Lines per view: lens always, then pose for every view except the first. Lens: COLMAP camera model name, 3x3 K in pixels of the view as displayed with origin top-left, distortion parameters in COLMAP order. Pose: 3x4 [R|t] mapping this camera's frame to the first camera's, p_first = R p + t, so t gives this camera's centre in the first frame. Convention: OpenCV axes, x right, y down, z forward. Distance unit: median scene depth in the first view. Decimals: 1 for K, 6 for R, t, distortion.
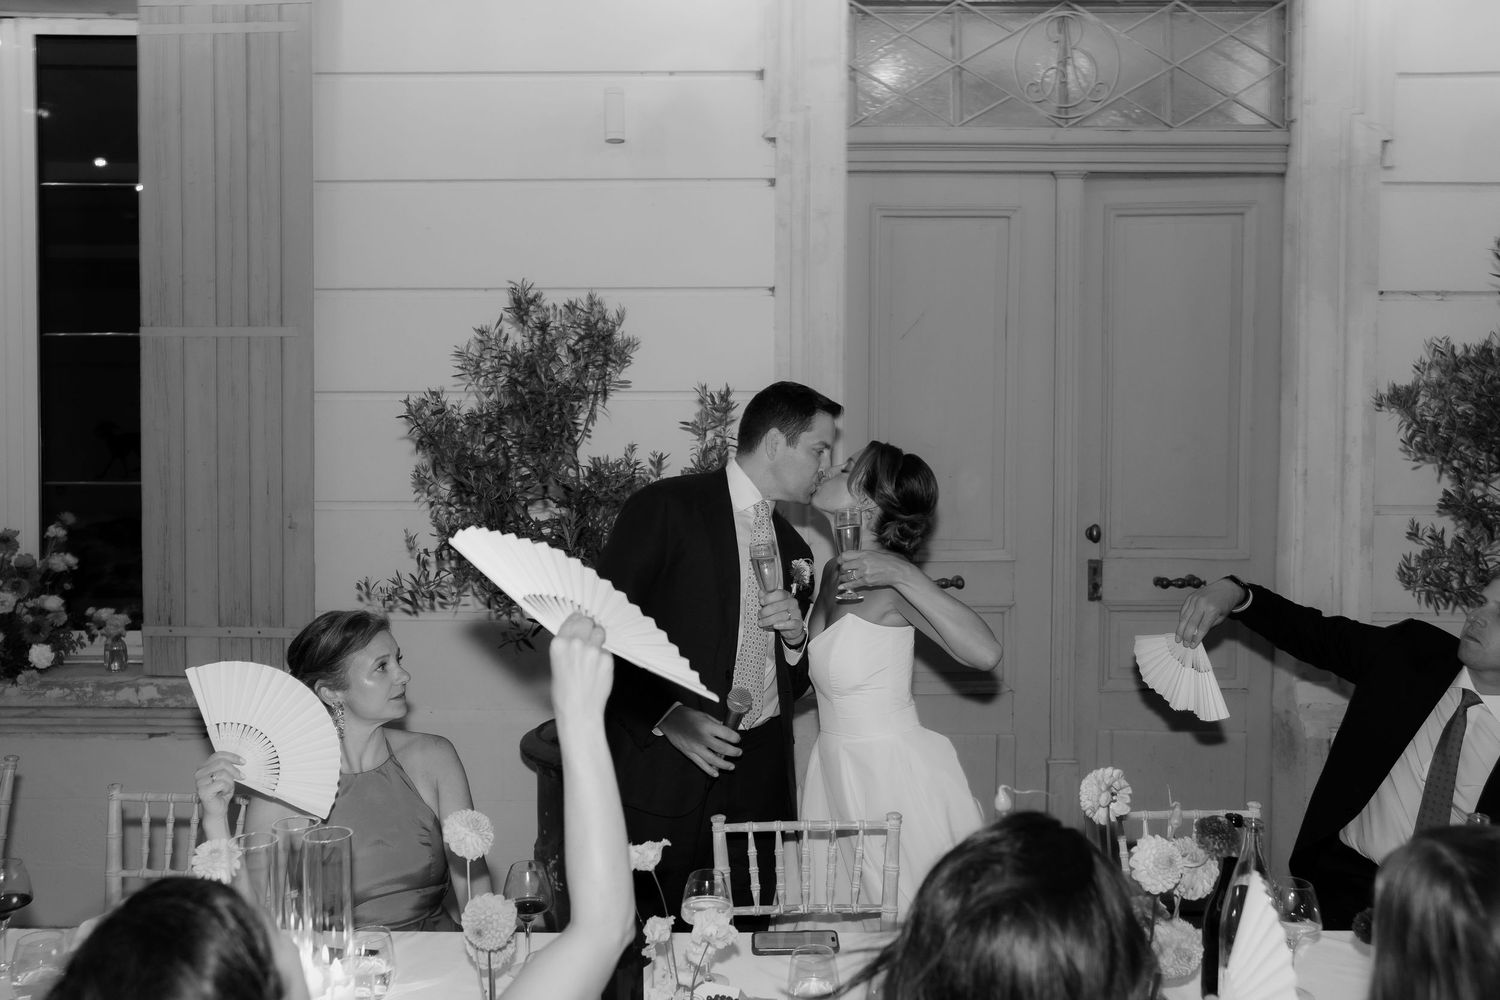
lens RADIAL K [[1254.3, 0, 750.0], [0, 1254.3, 500.0], [0, 0, 1]] dist [-0.050299, 0.097359]
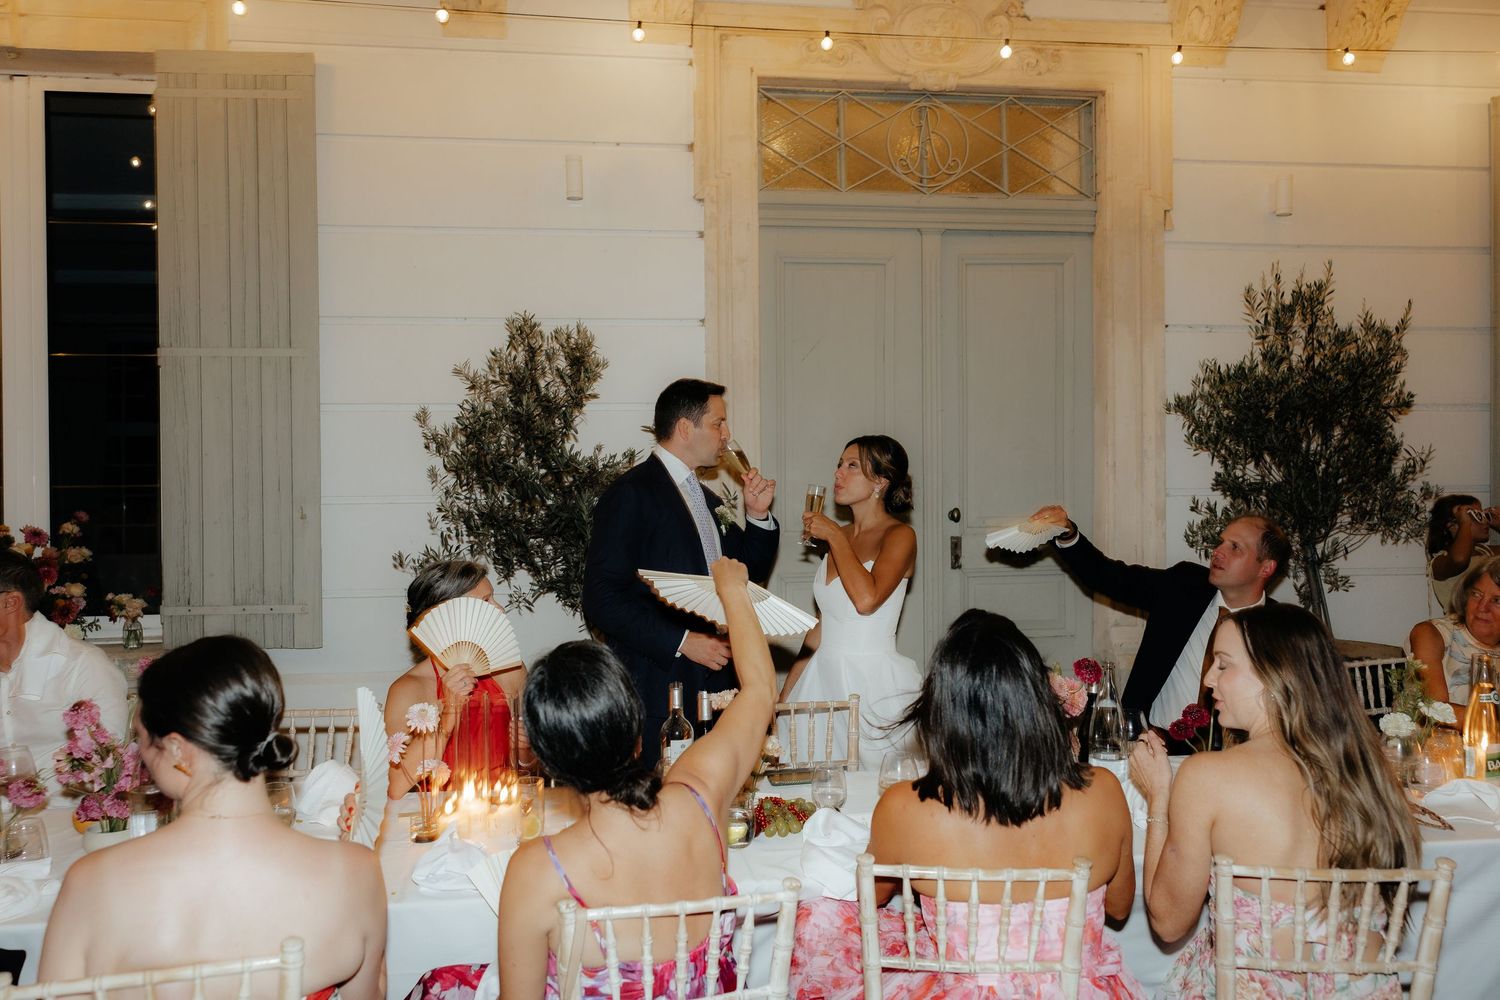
lens RADIAL K [[1228.2, 0, 750.0], [0, 1228.2, 500.0], [0, 0, 1]] dist [0.008350, 0.005478]
pose [[0.988828, -0.014134, 0.148392, -0.119398], [0.017435, 0.999628, -0.020965, 0.035624], [-0.148041, 0.023318, 0.988706, -0.206261]]
